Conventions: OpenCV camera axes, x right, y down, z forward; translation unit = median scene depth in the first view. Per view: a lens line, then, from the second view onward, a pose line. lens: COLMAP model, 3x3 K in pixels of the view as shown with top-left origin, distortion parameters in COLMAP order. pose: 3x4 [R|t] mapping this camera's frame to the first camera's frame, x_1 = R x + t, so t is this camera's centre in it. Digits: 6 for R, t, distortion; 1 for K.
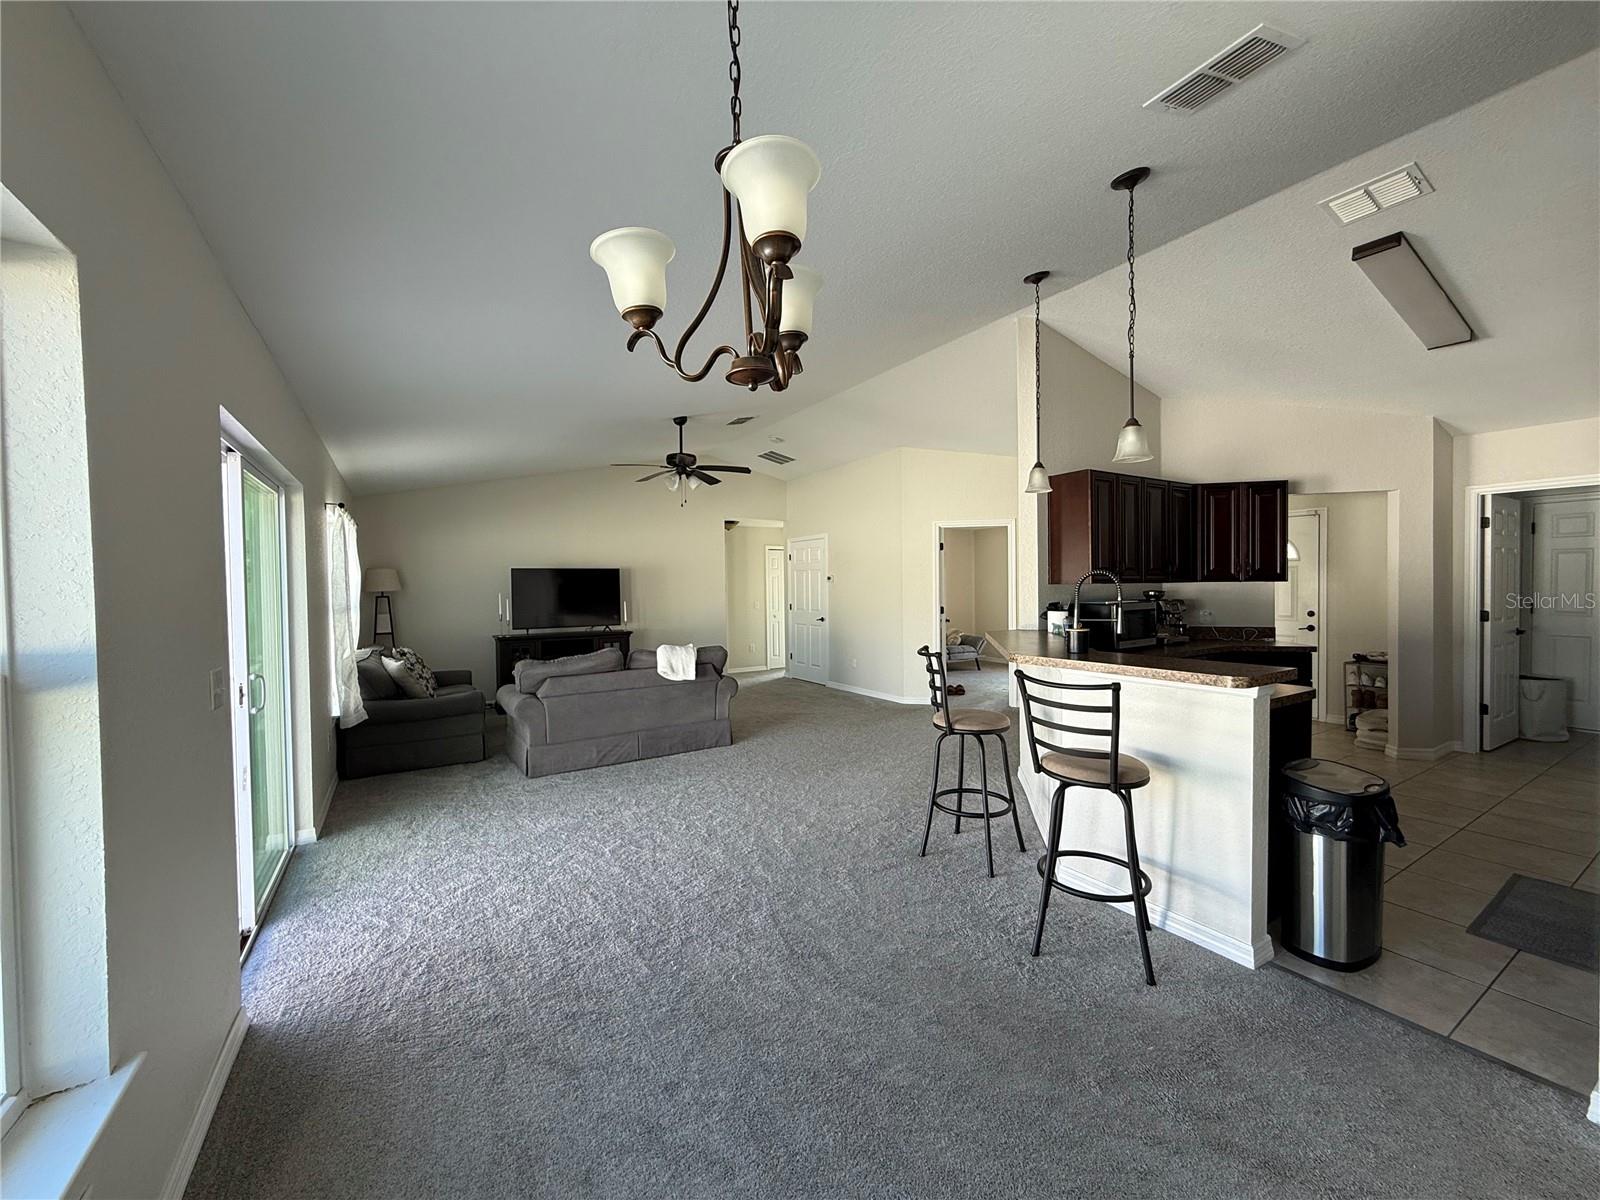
lens RADIAL K [[641.6, 0, 799.0], [0, 641.6, 598.7], [0, 0, 1]] dist [-0.001032, -0.000095]
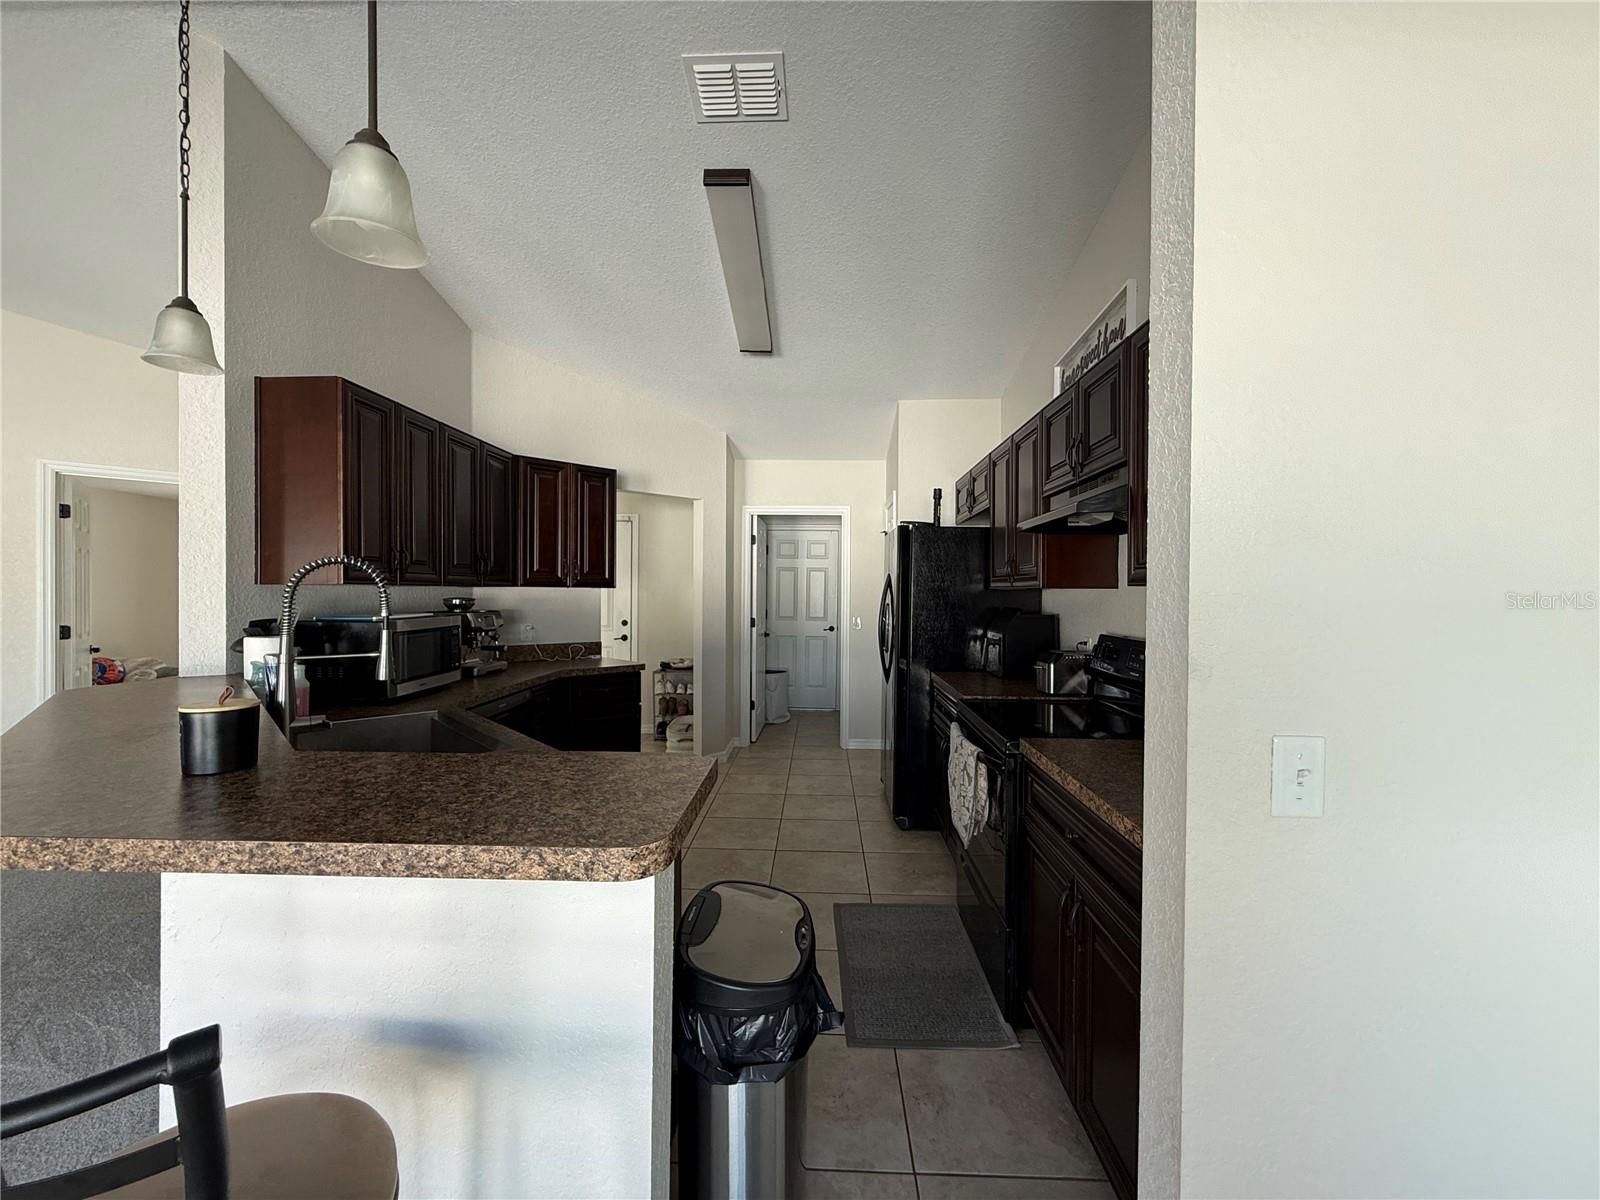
lens RADIAL K [[641.6, 0, 798.1], [0, 641.6, 593.7], [0, 0, 1]] dist [-0.001032, -0.000095]
pose [[0.561268, 0.012373, 0.827541, 0.190593], [0.003470, 0.999844, -0.017303, -0.004044], [-0.827627, 0.012583, 0.561138, 0.318176]]
